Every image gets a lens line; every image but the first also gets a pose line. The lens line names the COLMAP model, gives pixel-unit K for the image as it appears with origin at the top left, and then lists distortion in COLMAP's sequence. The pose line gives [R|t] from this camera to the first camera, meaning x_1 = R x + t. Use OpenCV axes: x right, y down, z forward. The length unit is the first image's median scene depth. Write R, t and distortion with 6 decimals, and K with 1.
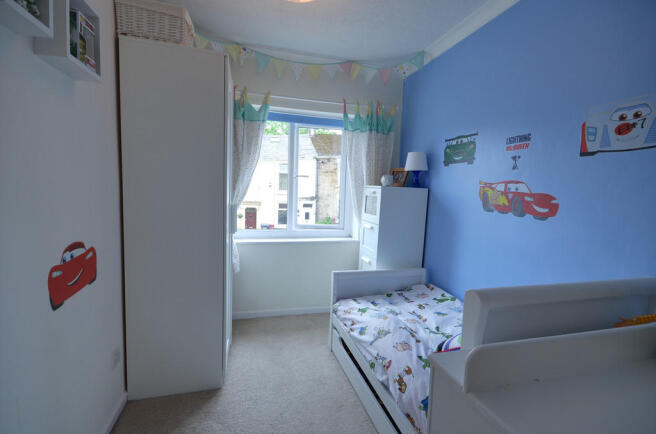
lens RADIAL K [[315.3, 0, 329.6], [0, 315.3, 216.4], [0, 0, 1]] dist [-0.000585, -0.000205]
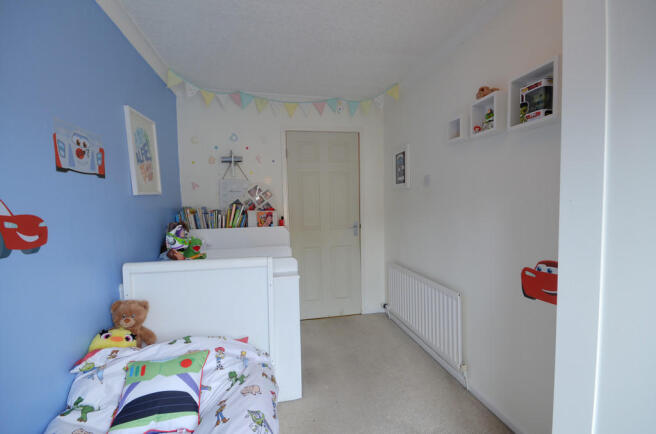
lens RADIAL K [[289.8, 0, 327.8], [0, 289.8, 217.8], [0, 0, 1]] dist [-0.000225, -0.000019]
pose [[-0.996960, -0.024351, 0.074017, -0.030479], [-0.013767, 0.990016, 0.140280, -0.189897], [-0.076694, 0.138835, -0.987341, 1.818053]]
